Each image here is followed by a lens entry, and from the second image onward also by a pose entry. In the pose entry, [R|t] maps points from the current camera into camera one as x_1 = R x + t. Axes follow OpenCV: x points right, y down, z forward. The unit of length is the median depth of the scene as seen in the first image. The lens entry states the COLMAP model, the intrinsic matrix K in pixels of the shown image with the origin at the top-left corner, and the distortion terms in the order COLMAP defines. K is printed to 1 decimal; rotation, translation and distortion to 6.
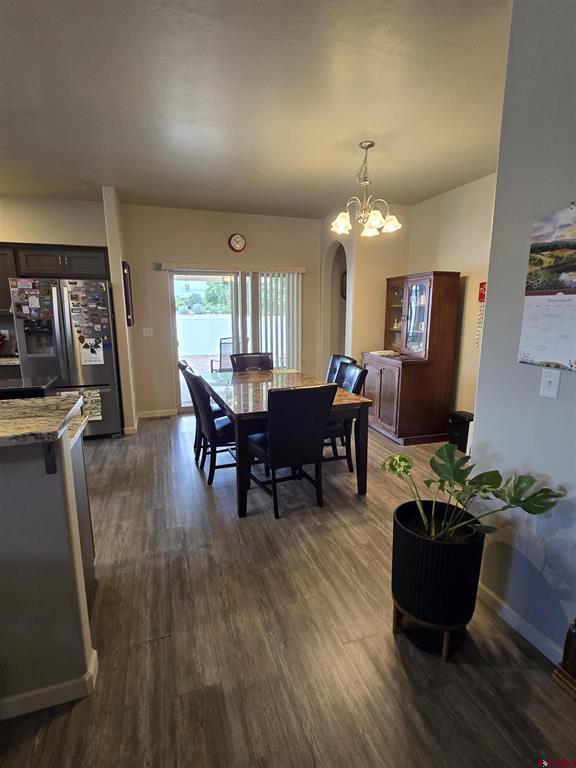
lens RADIAL K [[386.5, 0, 288.0], [0, 386.5, 384.0], [0, 0, 1]] dist [-0.001495, -0.000182]
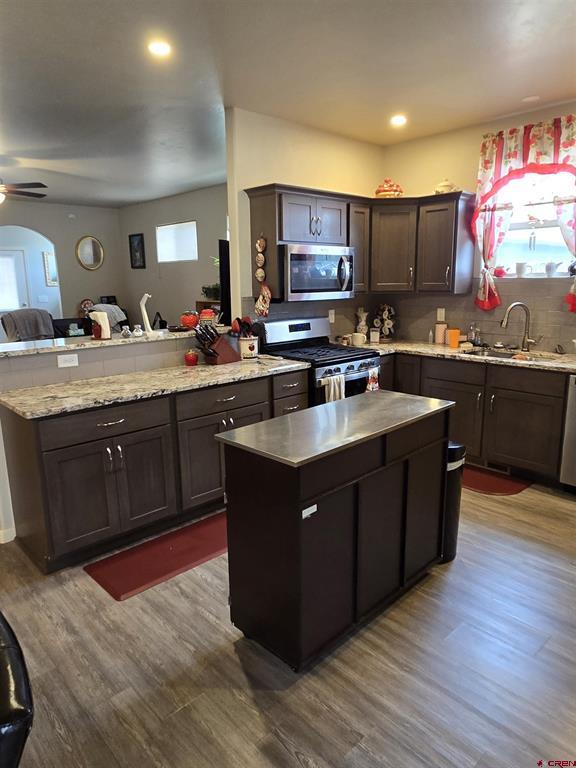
lens RADIAL K [[511.4, 0, 288.0], [0, 511.4, 384.0], [0, 0, 1]] dist [0.008038, 0.002950]
pose [[-0.911791, 0.097574, -0.398895, -0.291658], [-0.062695, 0.926899, 0.370036, -0.221823], [0.405842, 0.362404, -0.839021, 1.077736]]
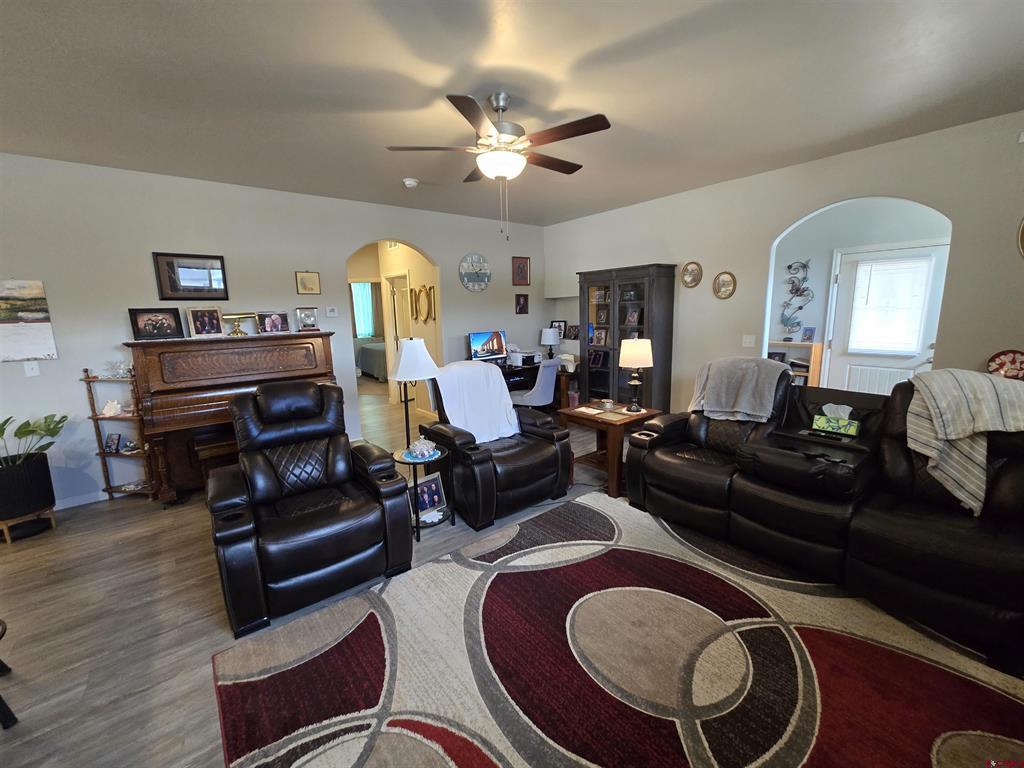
lens RADIAL K [[419.8, 0, 512.0], [0, 419.8, 384.0], [0, 0, 1]] dist [-0.000746, -0.000273]
pose [[-0.343028, -0.153344, 0.926724, -0.775473], [0.200550, 0.951880, 0.231740, 0.024095], [-0.917667, 0.265347, -0.295768, -0.203676]]
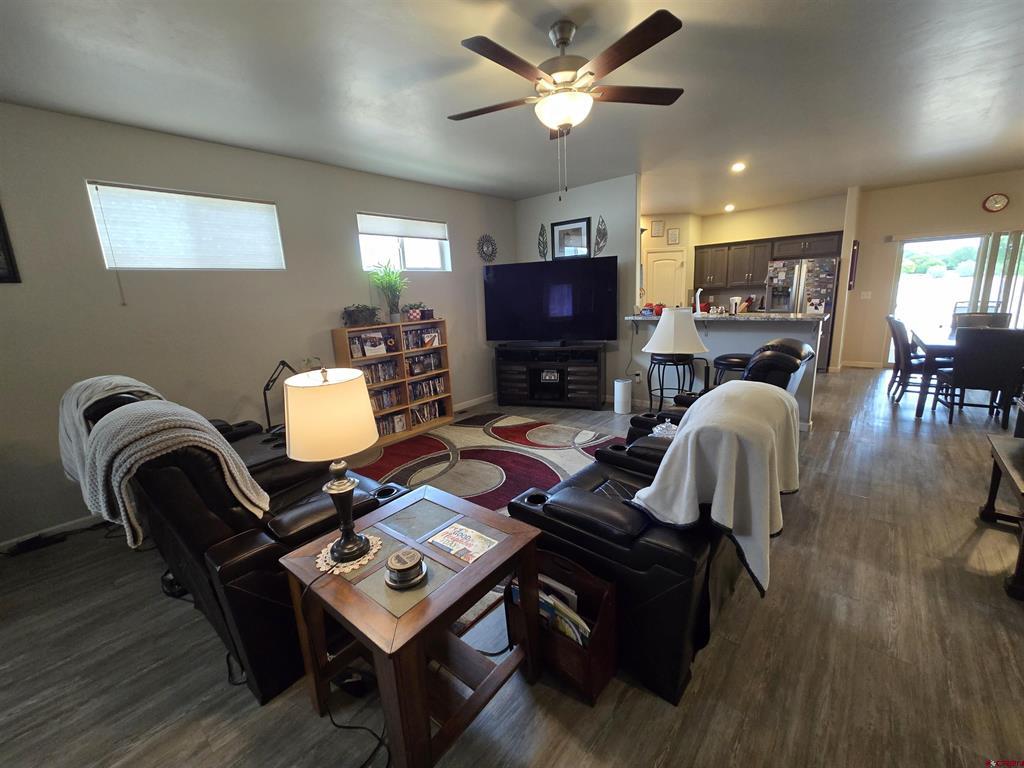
lens RADIAL K [[419.8, 0, 512.0], [0, 419.8, 384.0], [0, 0, 1]] dist [-0.000746, -0.000273]
pose [[0.506227, 0.162177, -0.847014, 0.287064], [-0.116610, 0.986011, 0.119098, 0.138146], [0.854480, 0.038480, 0.518056, -0.757774]]
